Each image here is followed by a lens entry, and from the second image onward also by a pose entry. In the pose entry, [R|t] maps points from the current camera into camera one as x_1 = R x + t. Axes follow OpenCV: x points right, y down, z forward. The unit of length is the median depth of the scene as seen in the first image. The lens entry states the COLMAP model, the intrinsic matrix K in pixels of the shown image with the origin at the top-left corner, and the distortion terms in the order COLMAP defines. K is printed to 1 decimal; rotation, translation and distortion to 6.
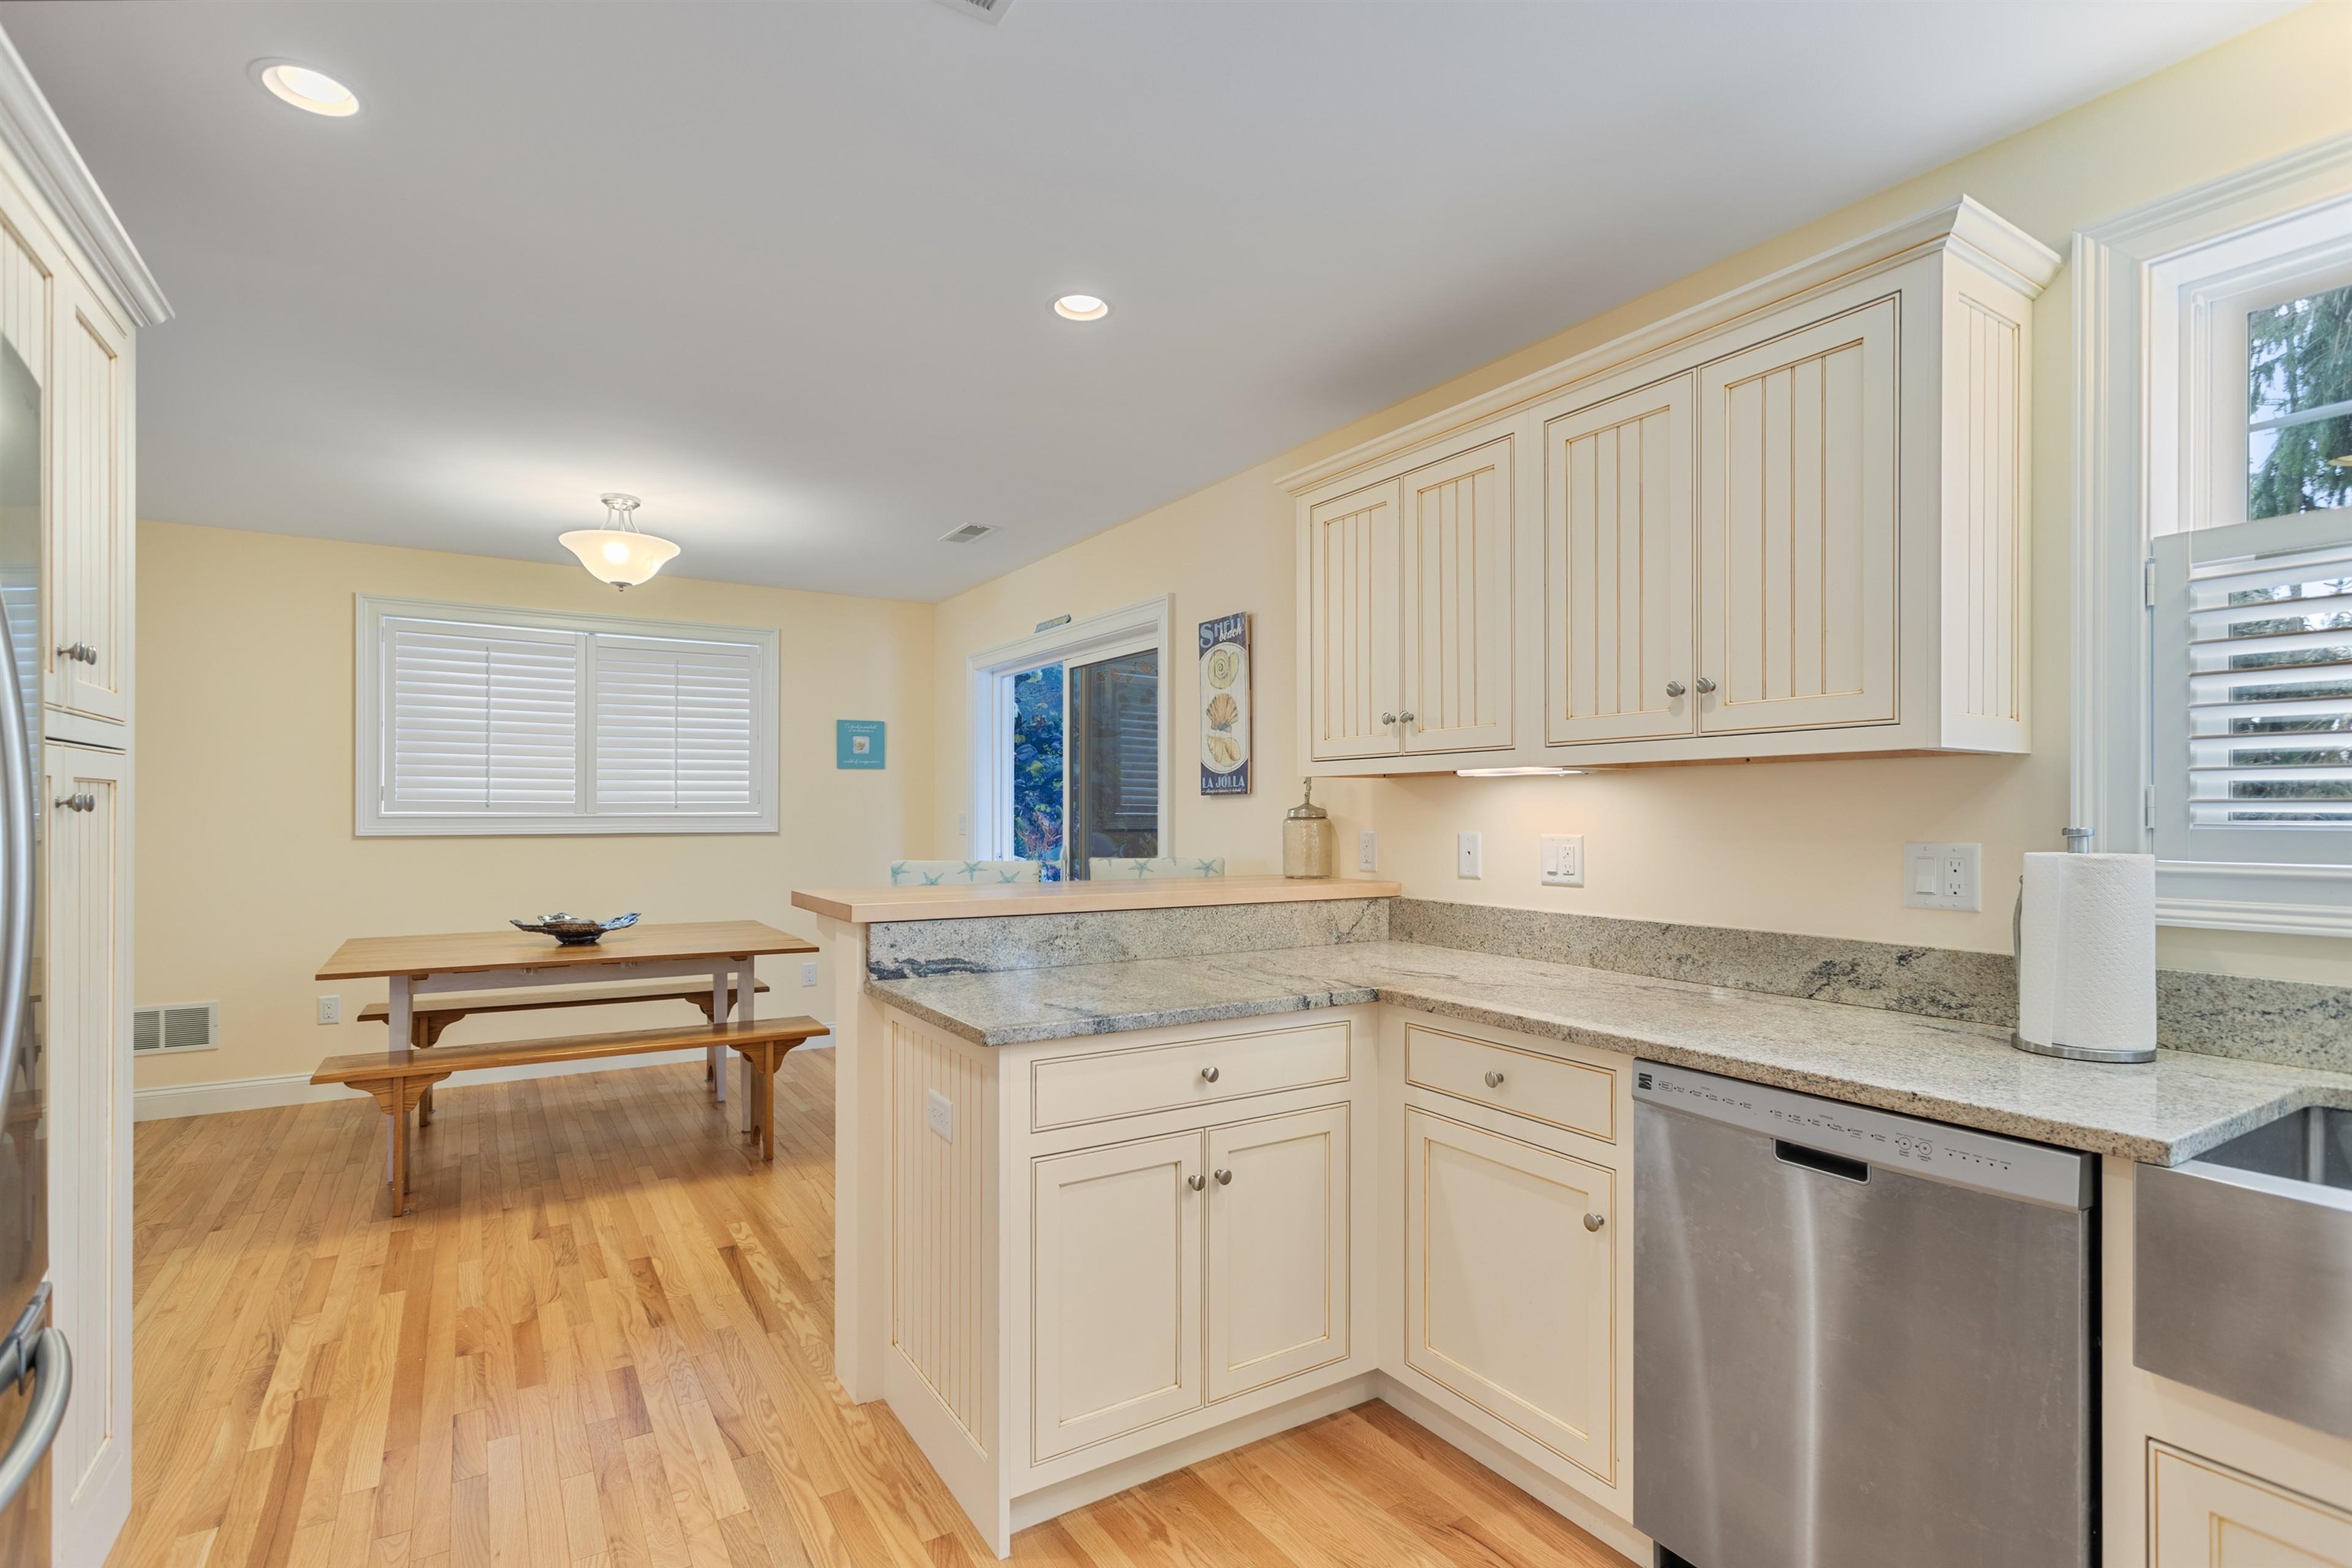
lens RADIAL K [[1116.2, 0, 1171.1], [0, 1116.2, 810.1], [0, 0, 1]] dist [0.004080, 0.001732]
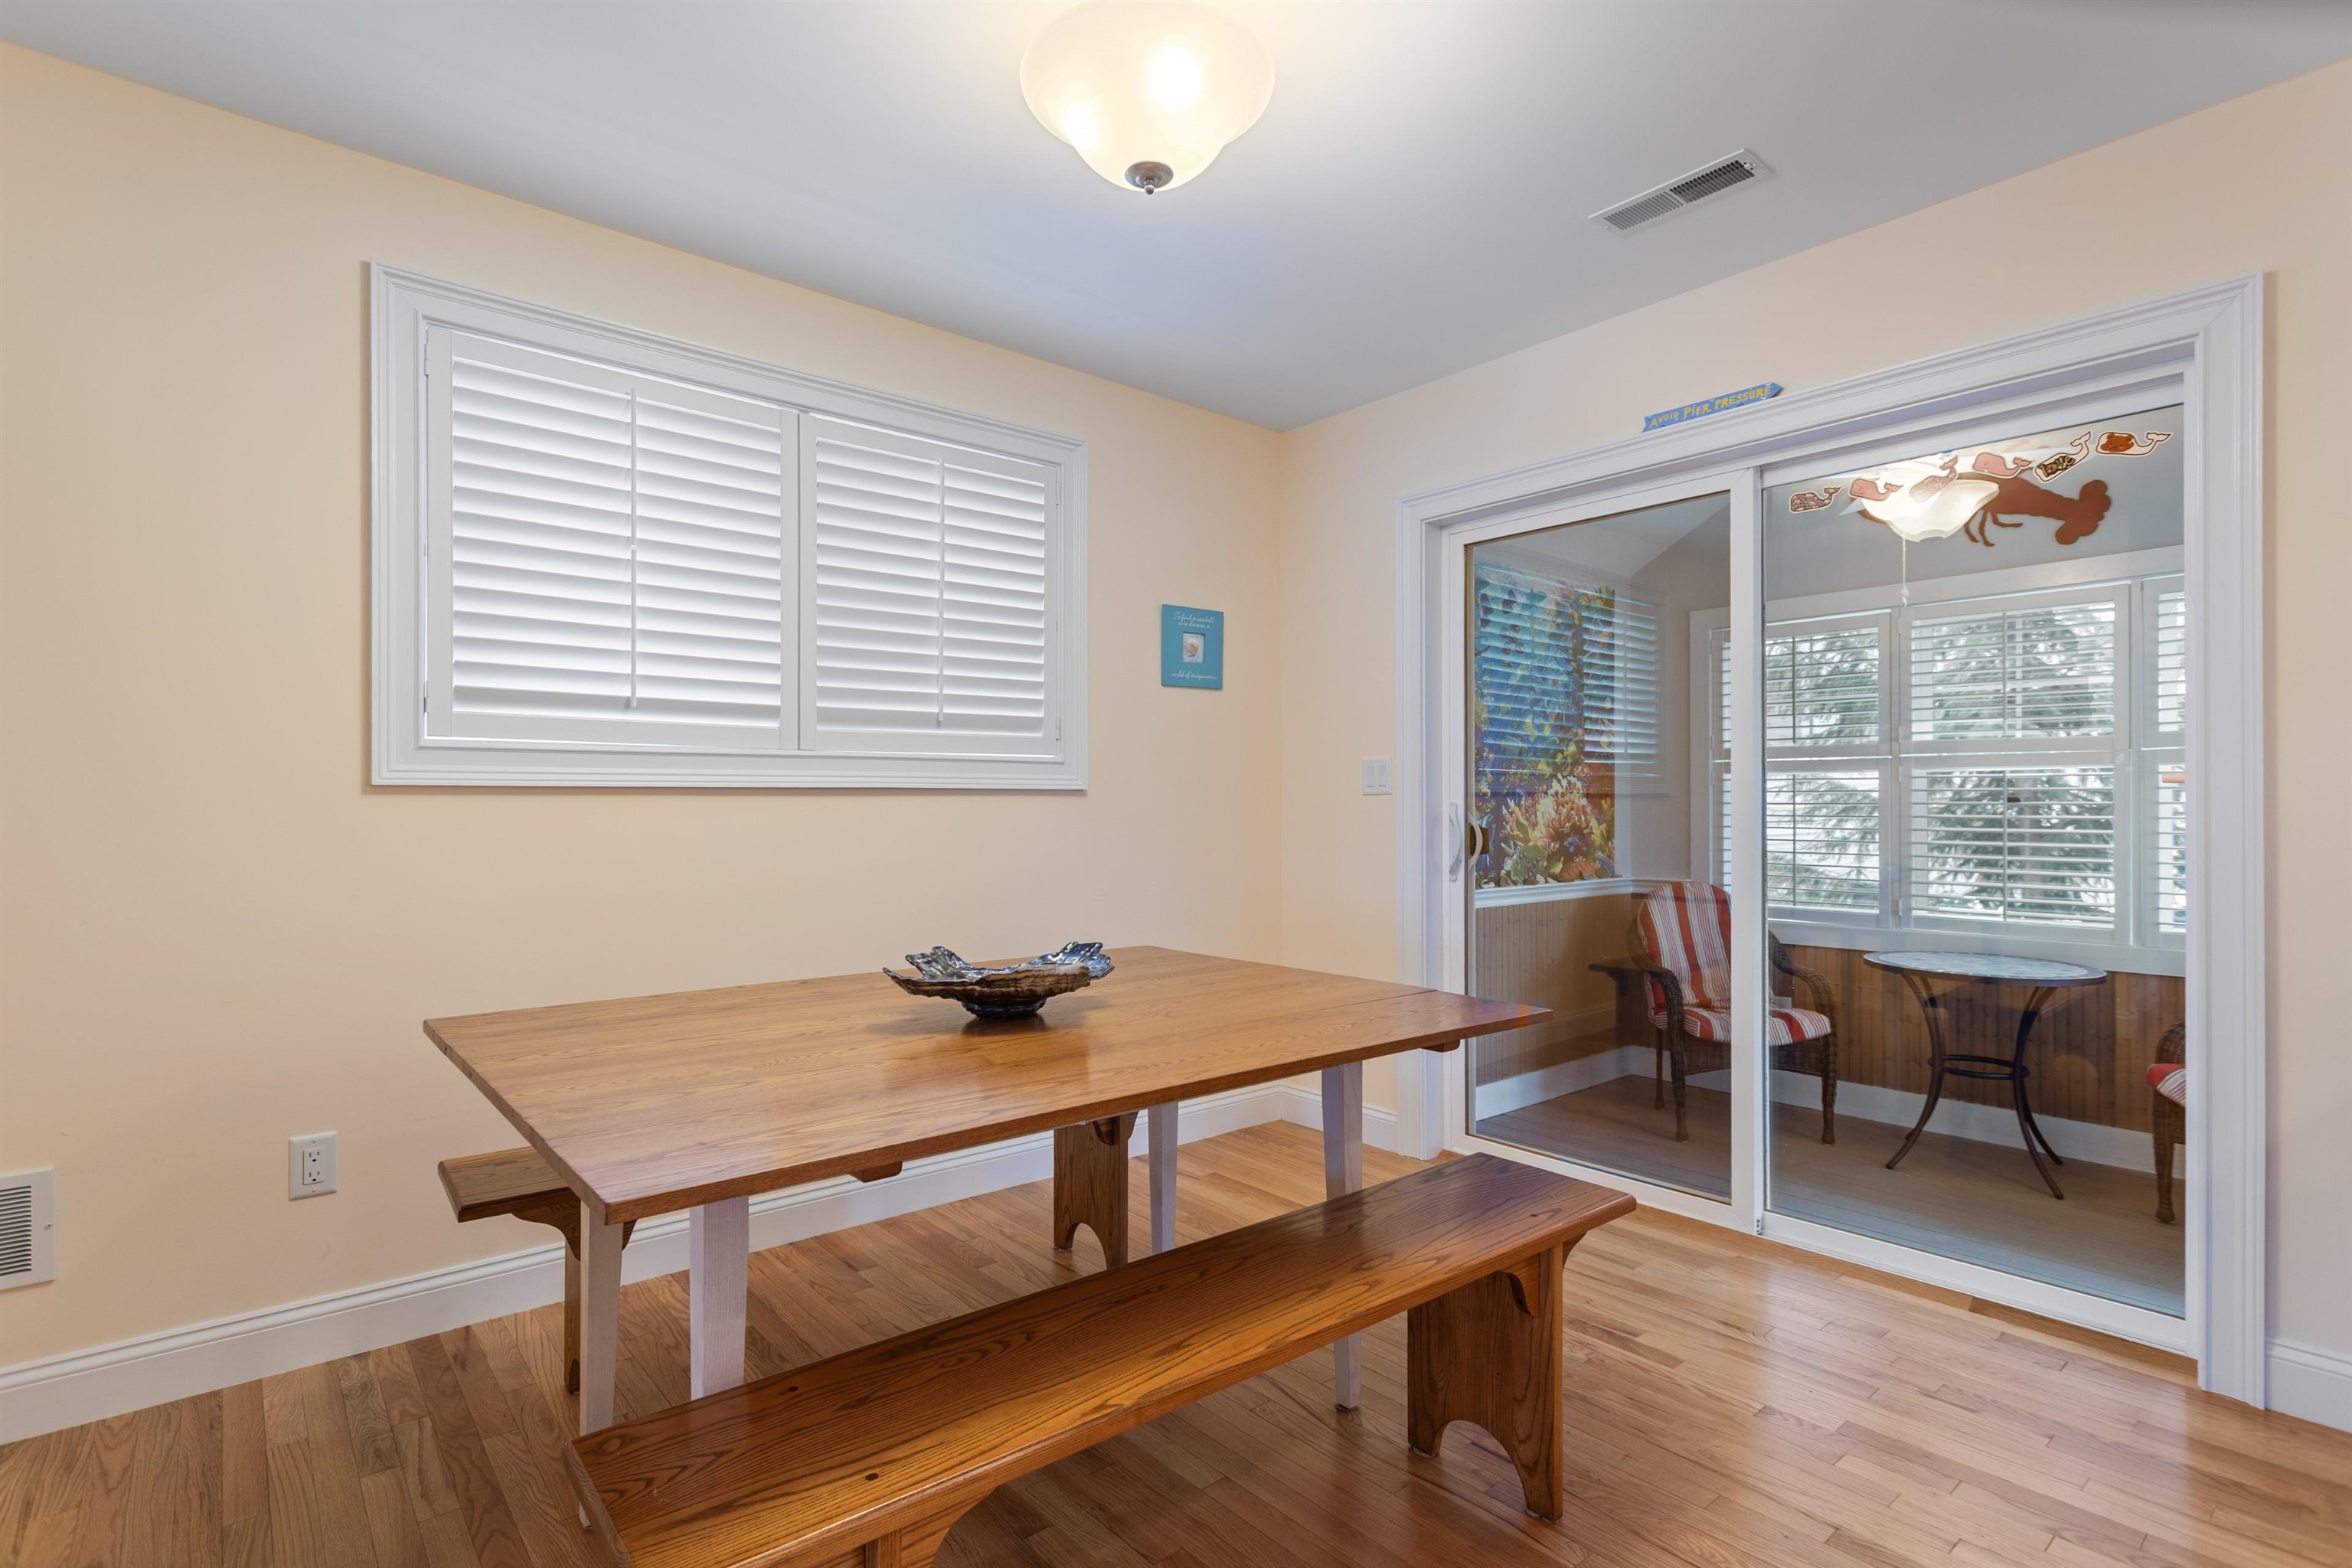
lens RADIAL K [[1140.2, 0, 1182.3], [0, 1140.2, 823.1], [0, 0, 1]] dist [0.000343, 0.006923]
pose [[0.989297, -0.005407, 0.145814, -0.840338], [0.002662, 0.999816, 0.019016, 0.055022], [-0.145889, -0.018424, 0.989129, 0.871524]]
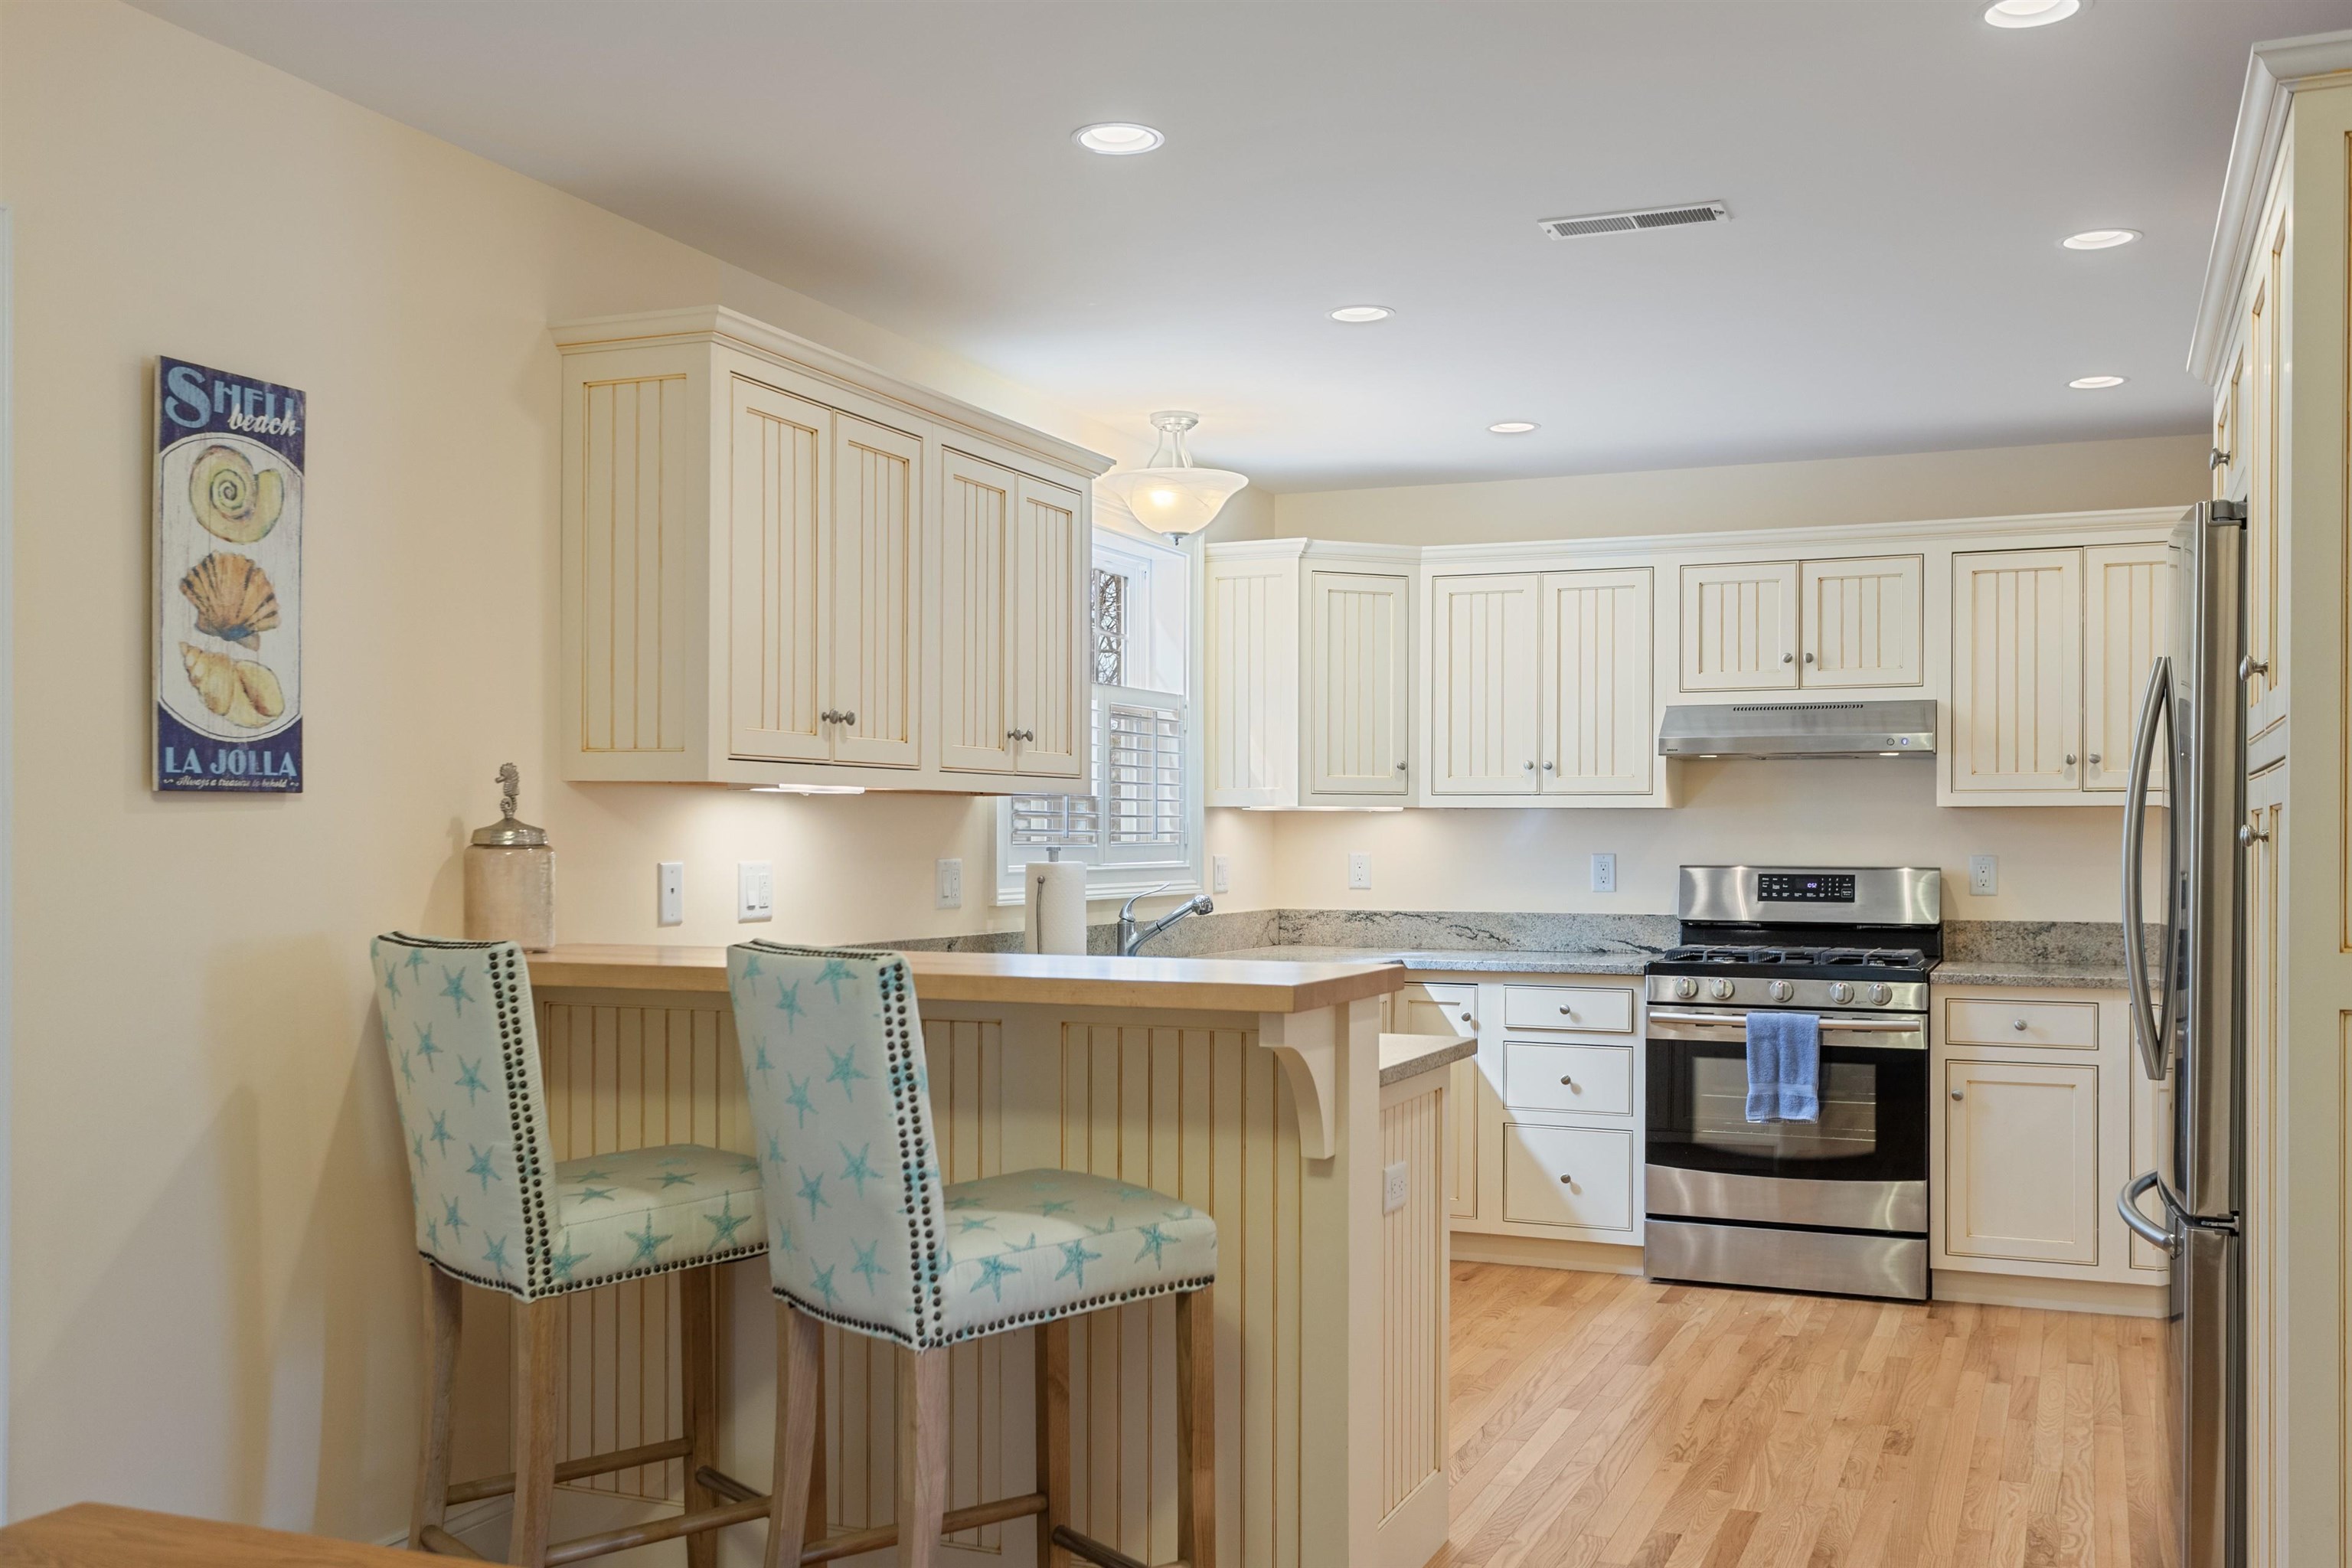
lens RADIAL K [[2144.2, 0, 1161.5], [0, 2144.2, 836.9], [0, 0, 1]] dist [0.011623, -0.014932]
pose [[-0.568165, -0.004150, 0.822904, -1.171707], [-0.007847, 0.999969, -0.000375, 0.001126], [-0.822877, -0.006670, -0.568180, 1.664396]]
